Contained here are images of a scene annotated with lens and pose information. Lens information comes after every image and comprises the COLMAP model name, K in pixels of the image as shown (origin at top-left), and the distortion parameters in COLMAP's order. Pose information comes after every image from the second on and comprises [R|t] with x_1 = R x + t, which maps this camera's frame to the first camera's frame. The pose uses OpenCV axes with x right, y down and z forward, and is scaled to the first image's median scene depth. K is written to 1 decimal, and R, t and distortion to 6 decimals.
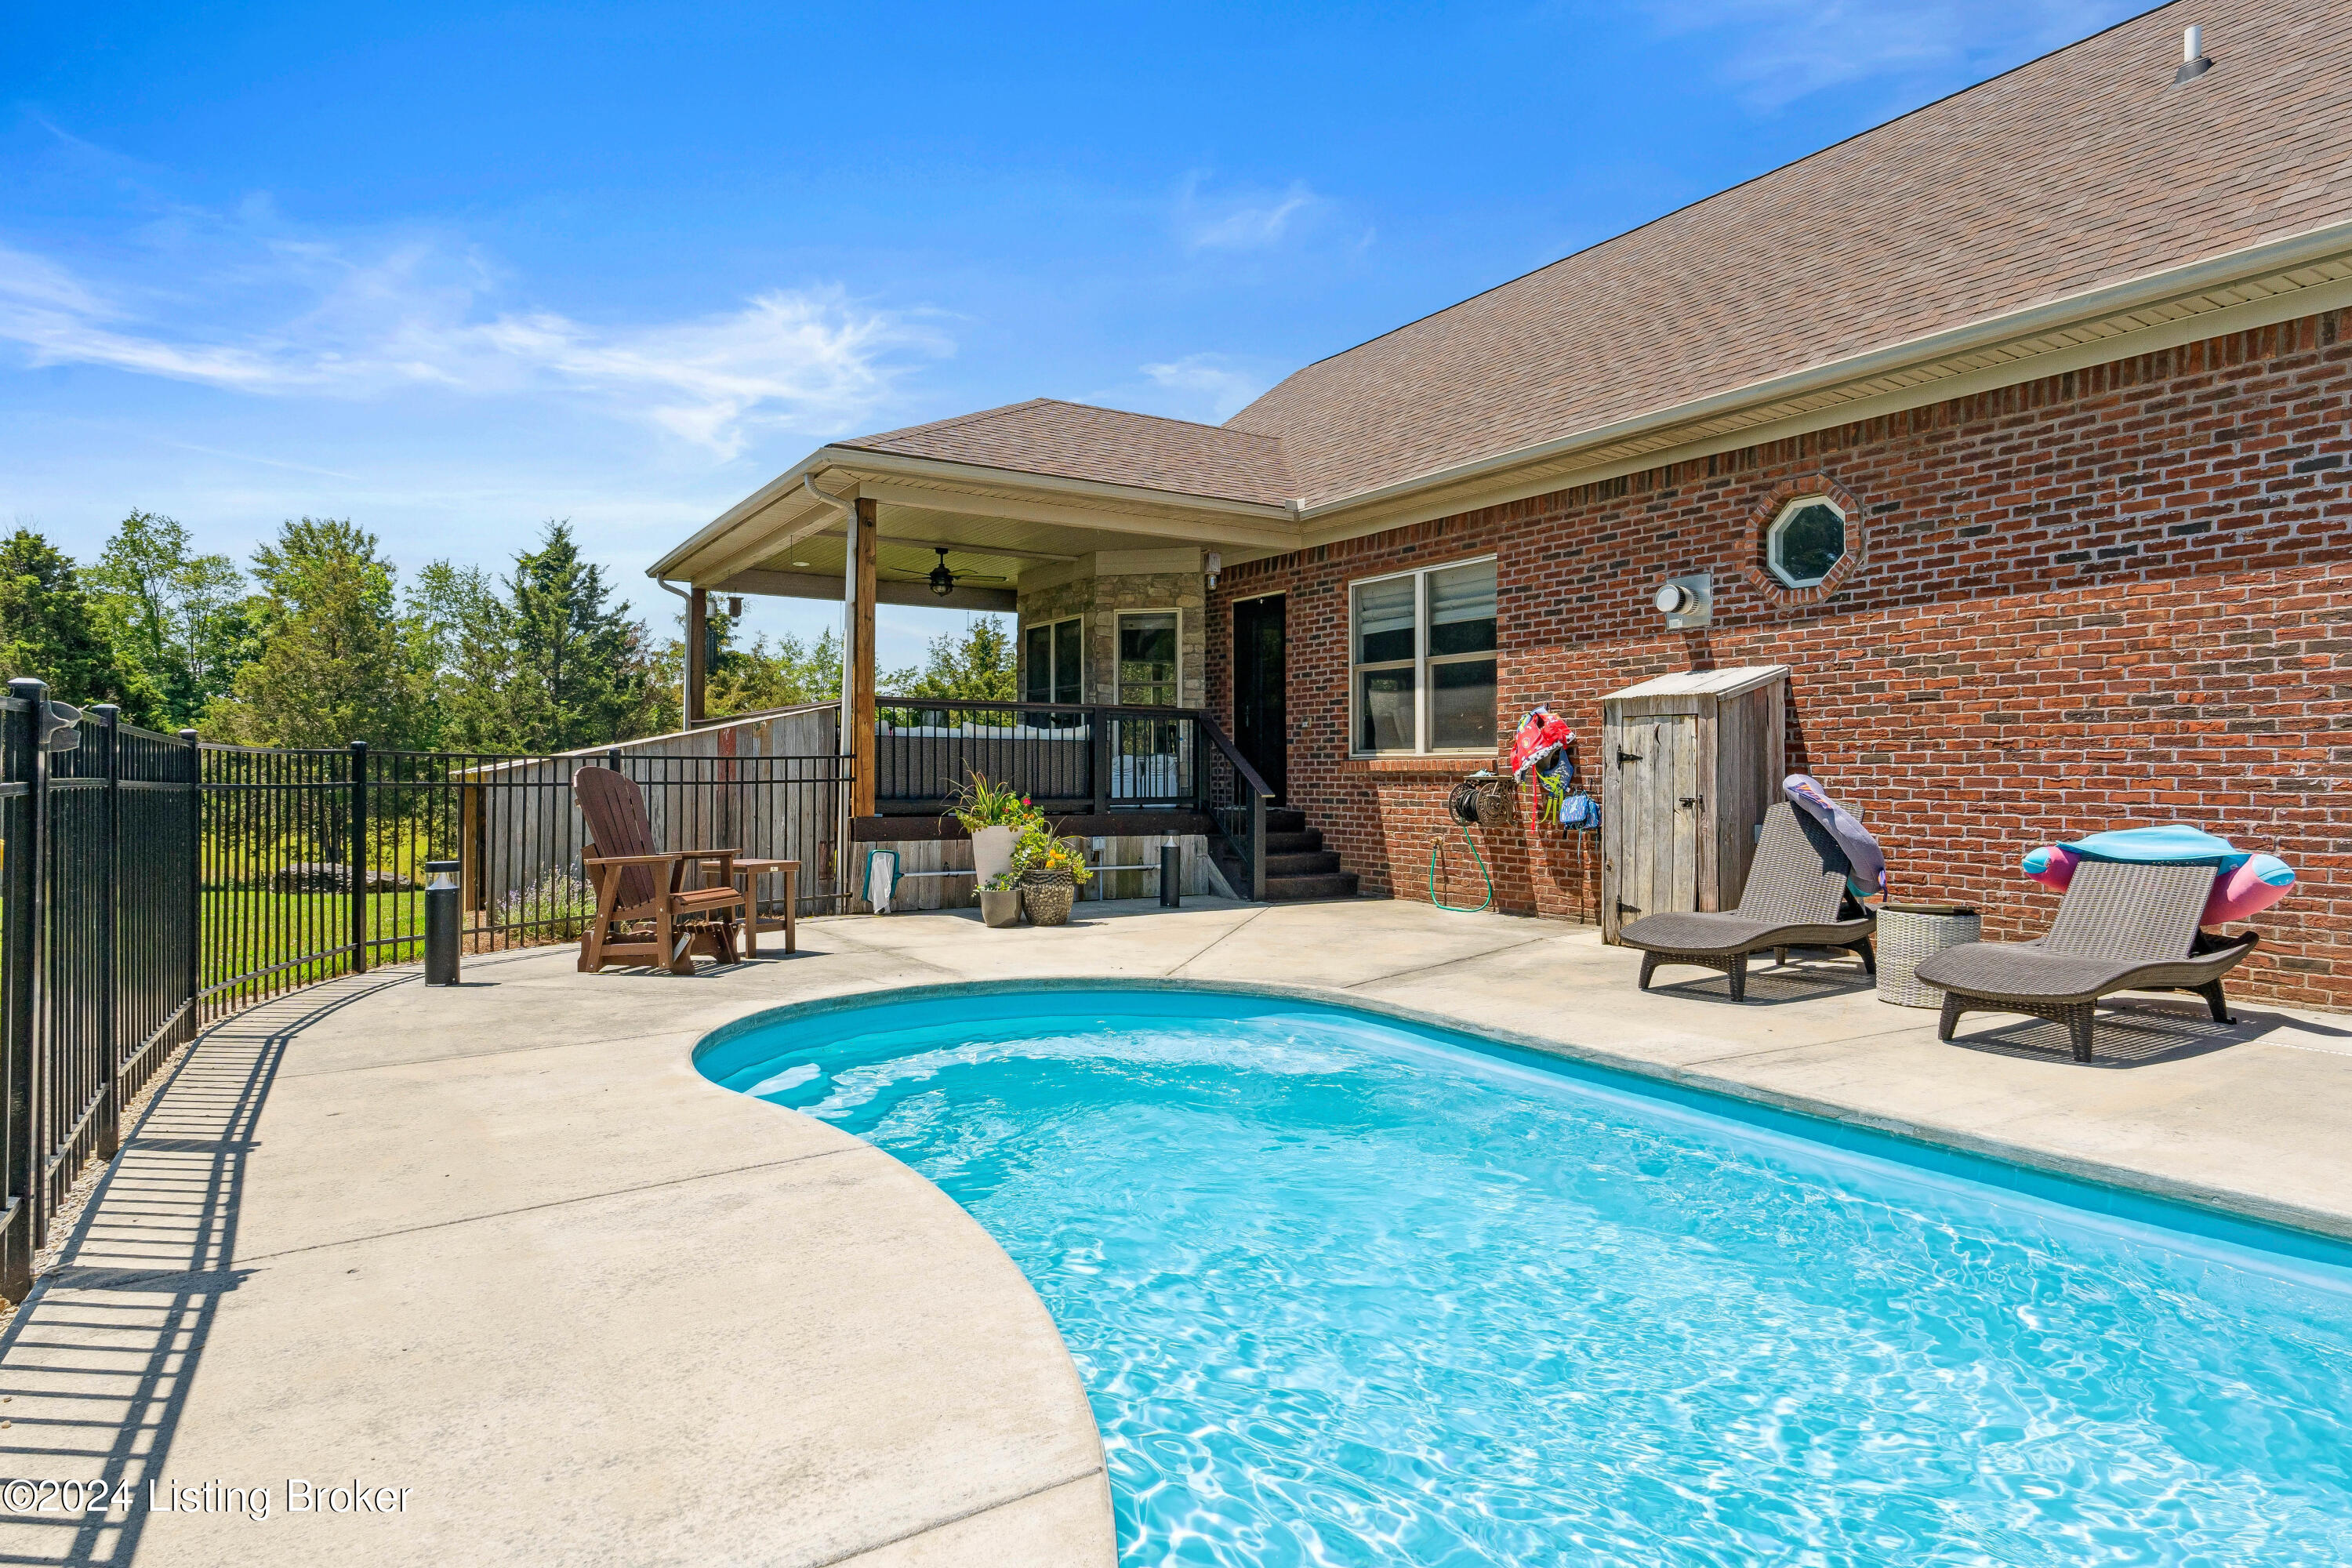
lens RADIAL K [[1278.0, 0, 1178.9], [0, 1278.0, 770.5], [0, 0, 1]] dist [-0.002806, 0.000181]
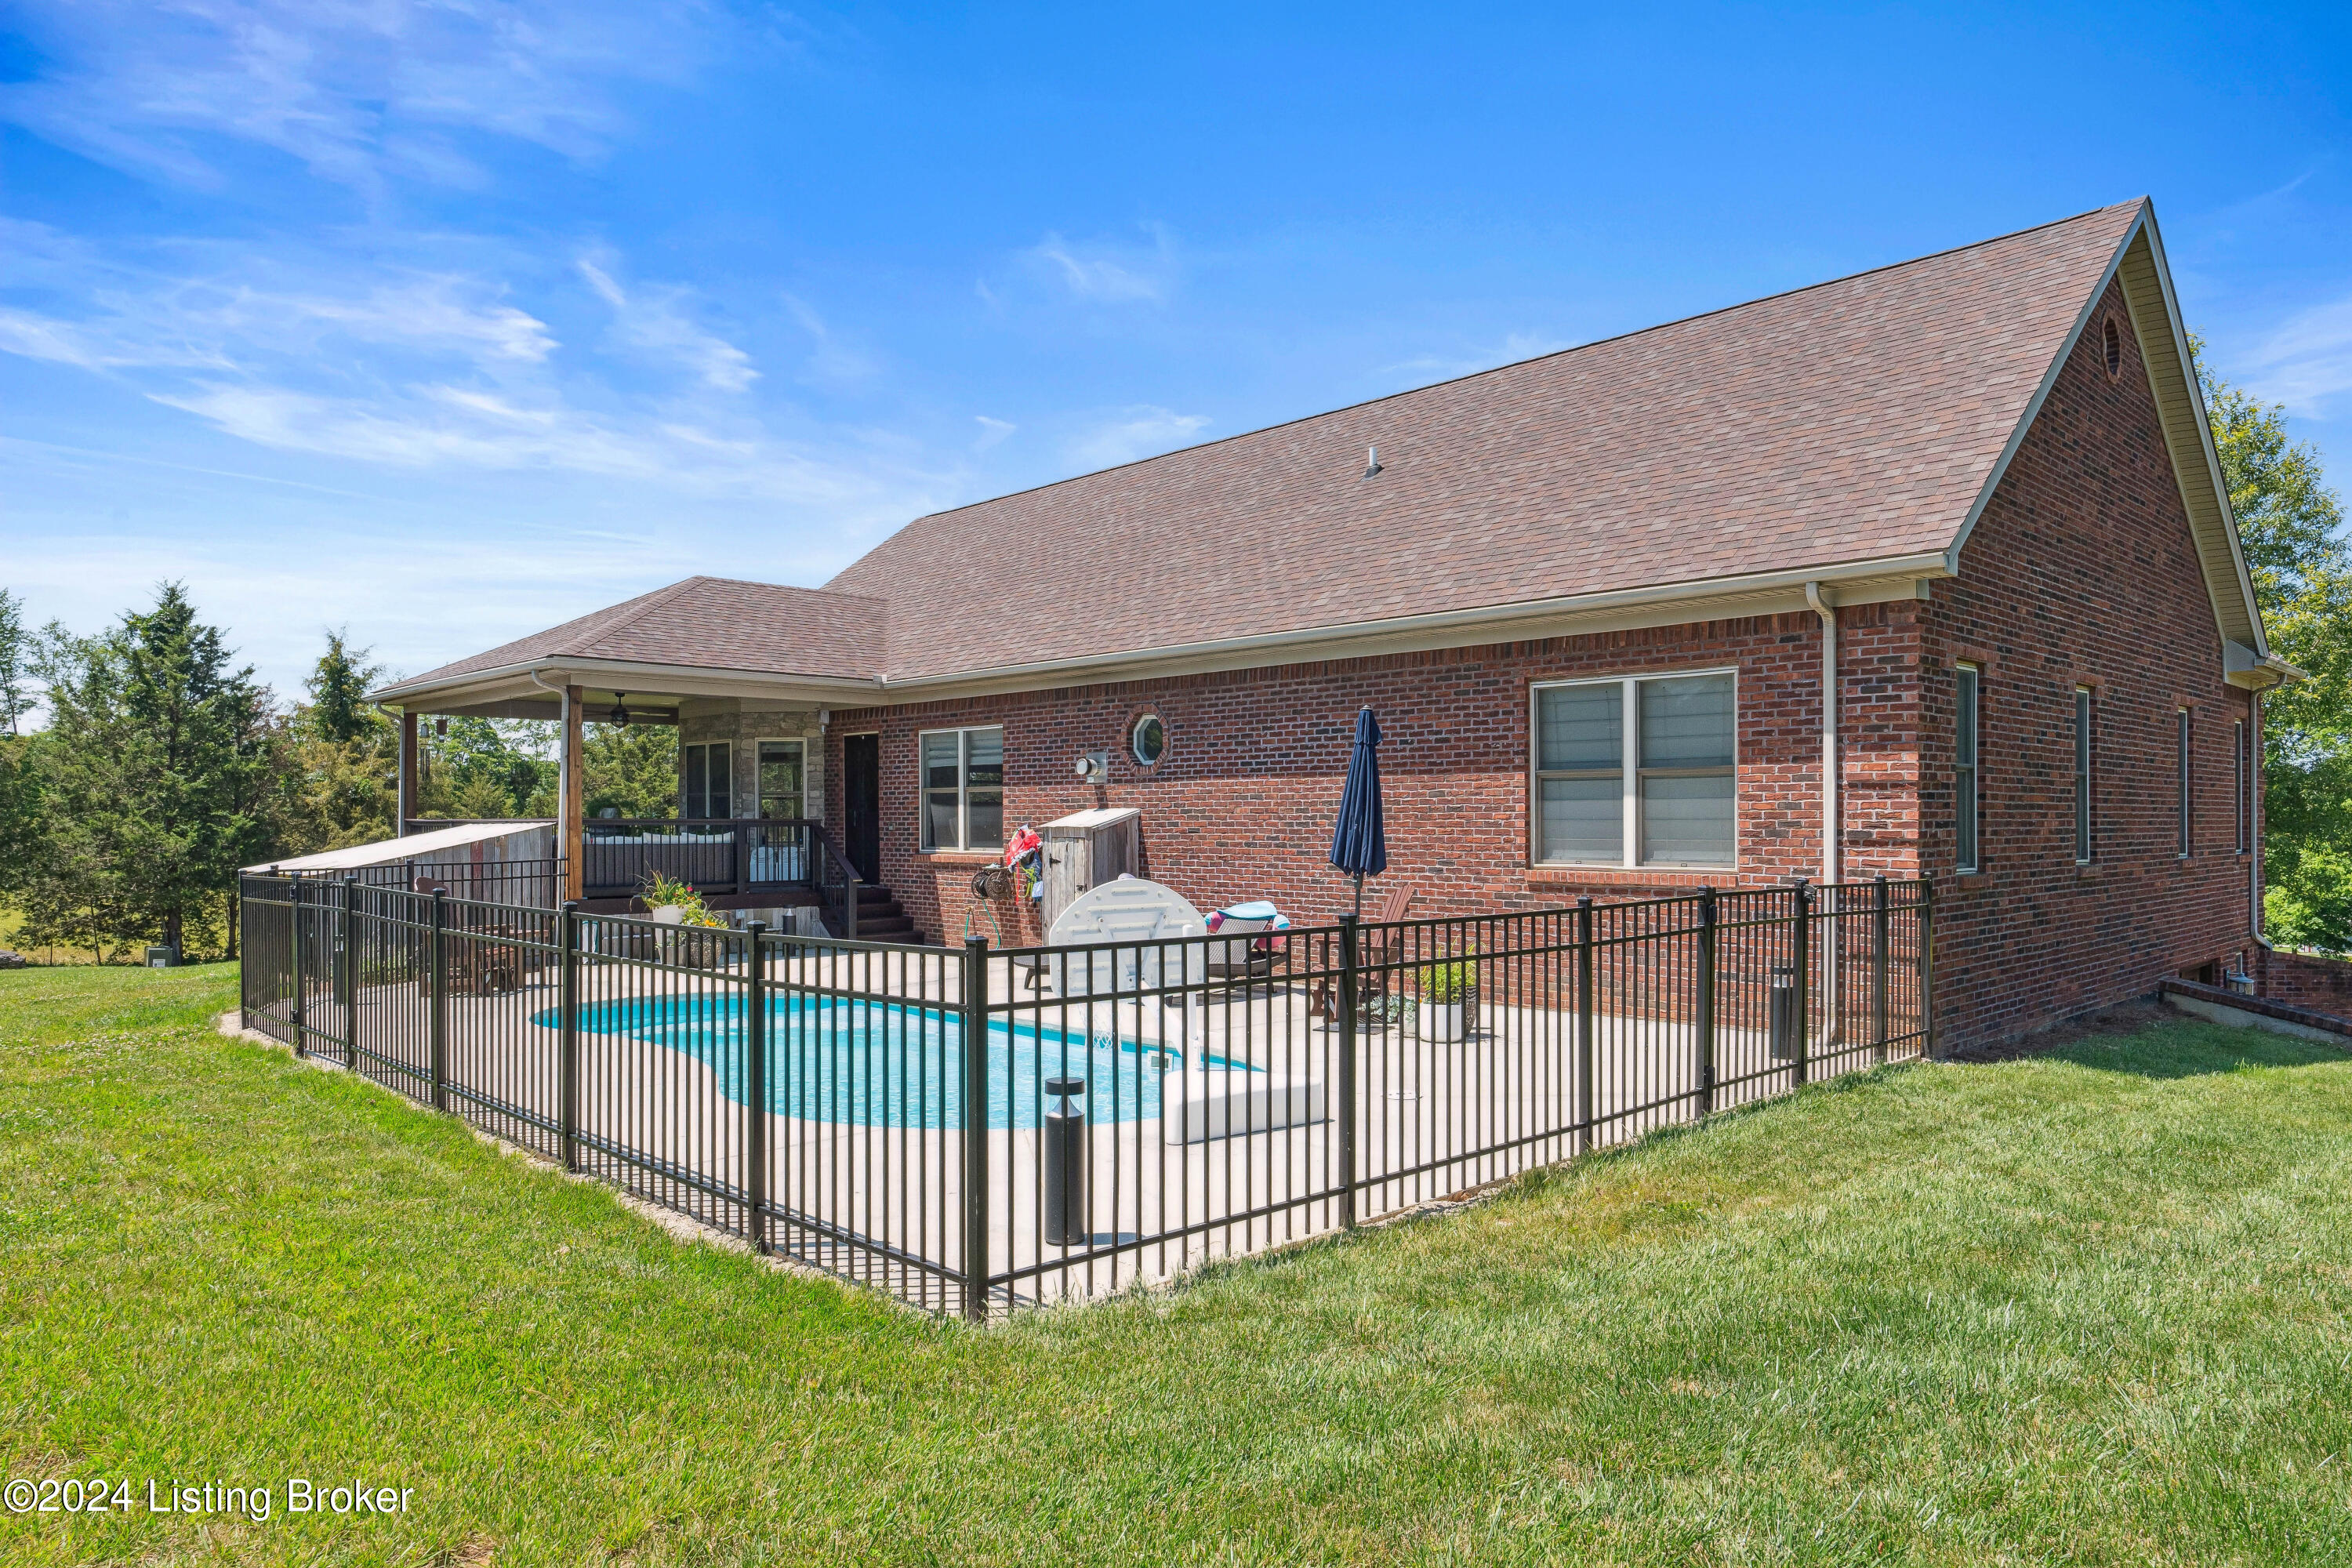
lens RADIAL K [[1500.9, 0, 1178.3], [0, 1500.9, 806.7], [0, 0, 1]] dist [0.008875, 0.001403]
pose [[0.979403, -0.002665, 0.201898, 0.079953], [0.003036, 0.999994, -0.001529, -0.060210], [-0.201893, 0.002111, 0.979405, -0.770196]]
